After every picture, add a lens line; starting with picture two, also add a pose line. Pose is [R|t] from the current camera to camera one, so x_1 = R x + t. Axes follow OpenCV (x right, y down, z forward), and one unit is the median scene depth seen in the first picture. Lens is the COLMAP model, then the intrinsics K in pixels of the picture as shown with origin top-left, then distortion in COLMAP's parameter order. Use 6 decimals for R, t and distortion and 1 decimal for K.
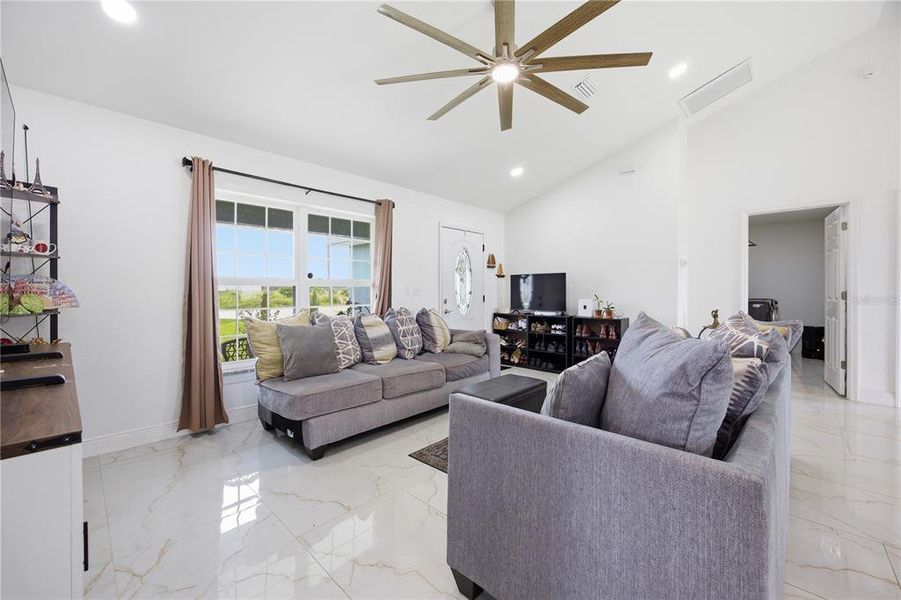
lens RADIAL K [[373.8, 0, 454.3], [0, 373.8, 287.2], [0, 0, 1]] dist [-0.002275, 0.000006]
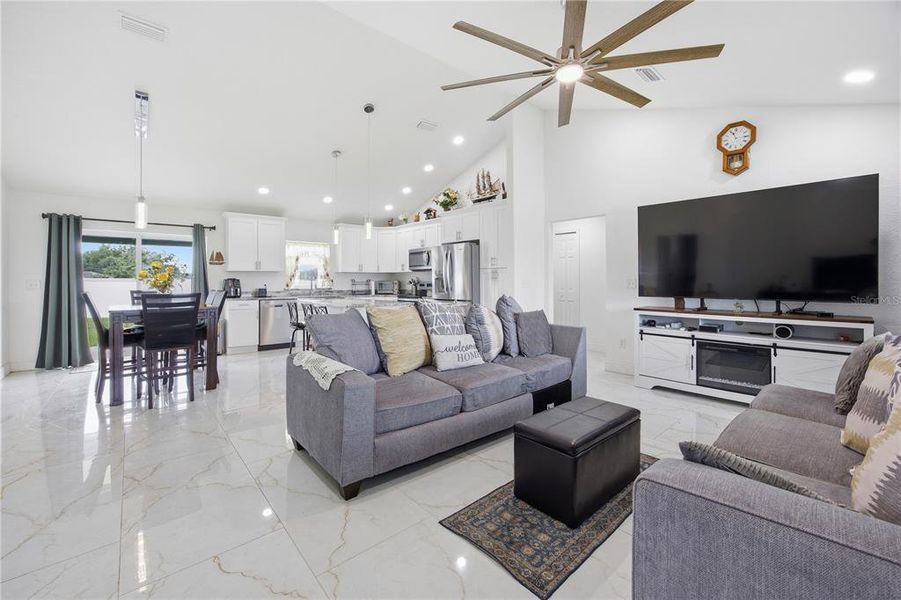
lens RADIAL K [[373.8, 0, 454.3], [0, 373.8, 287.2], [0, 0, 1]] dist [-0.002275, 0.000006]
pose [[-0.993050, 0.001198, 0.117686, 0.177398], [0.002555, 0.999932, 0.011381, -0.001928], [-0.117664, 0.011602, -0.992986, 1.086906]]
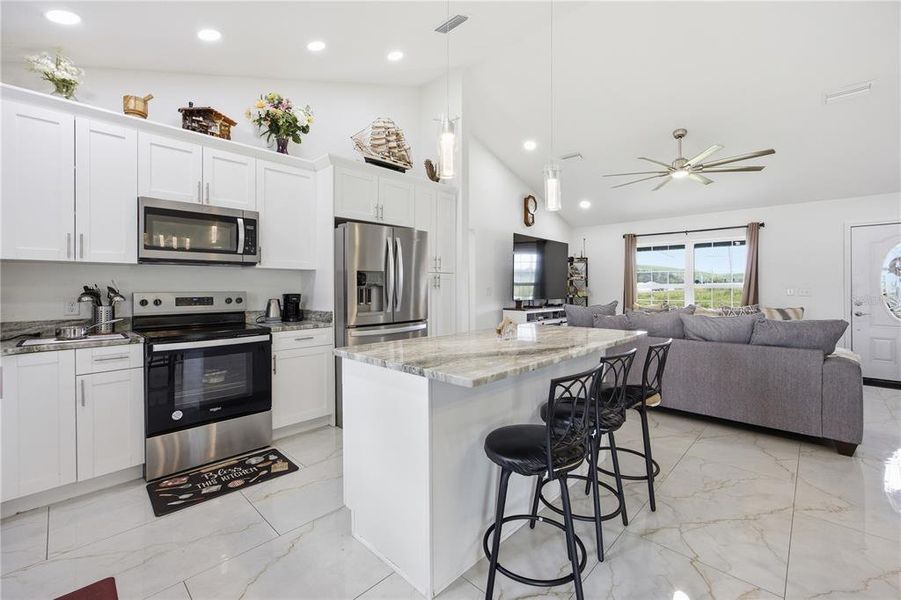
lens RADIAL K [[373.8, 0, 454.3], [0, 373.8, 287.2], [0, 0, 1]] dist [-0.002275, 0.000006]
pose [[-0.036025, 0.003826, -0.999344, 1.034744], [0.009557, 0.999948, 0.003484, -0.018116], [0.999305, -0.009425, -0.036060, 0.000554]]
